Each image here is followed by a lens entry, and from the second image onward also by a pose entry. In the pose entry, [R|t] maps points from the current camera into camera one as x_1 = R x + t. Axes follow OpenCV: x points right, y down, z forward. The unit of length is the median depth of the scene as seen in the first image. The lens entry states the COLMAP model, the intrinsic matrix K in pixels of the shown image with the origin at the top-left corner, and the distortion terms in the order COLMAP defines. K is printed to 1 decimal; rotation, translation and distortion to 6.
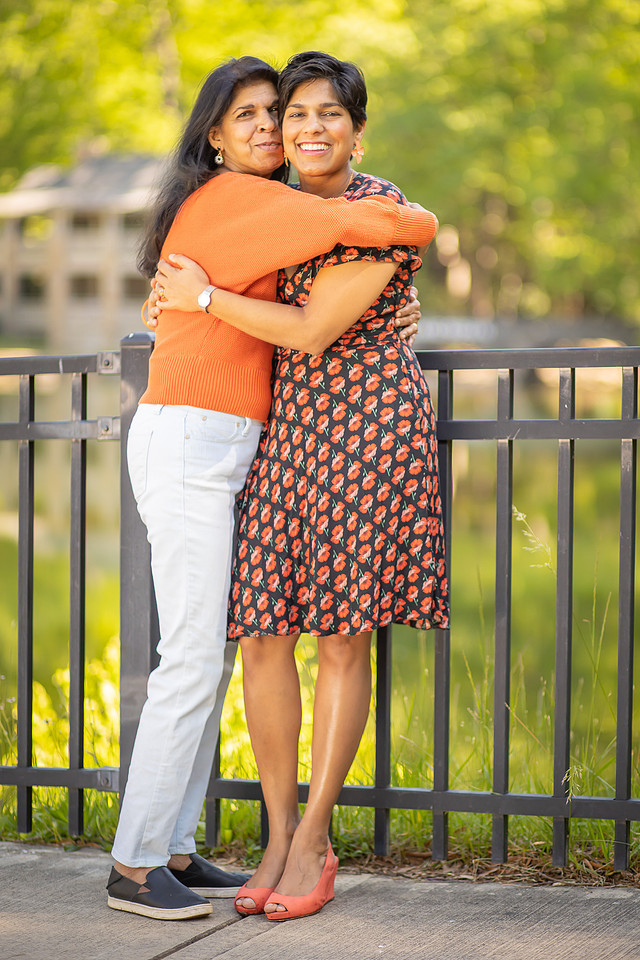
lens RADIAL K [[2291.2, 0, 319.2], [0, 2291.2, 477.2], [0, 0, 1]] dist [-0.087508, 0.000000]
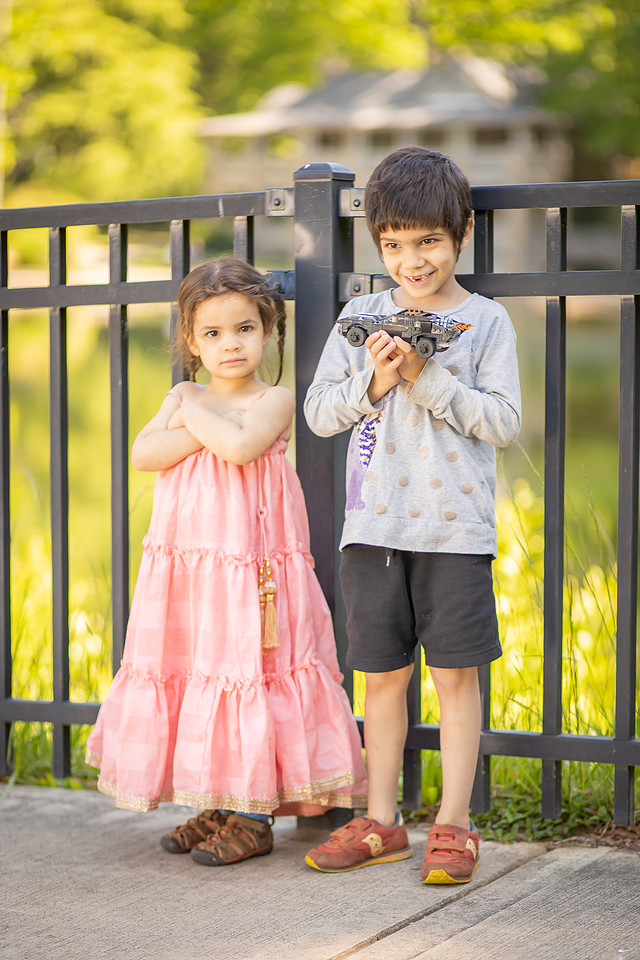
lens RADIAL K [[2291.2, 0, 328.0], [0, 2291.2, 484.6], [0, 0, 1]] dist [-0.087508, 0.000000]
pose [[0.995043, 0.001293, -0.099438, 0.003854], [0.002571, 0.999247, 0.038717, 0.017482], [0.099413, -0.038780, 0.994290, 0.208497]]
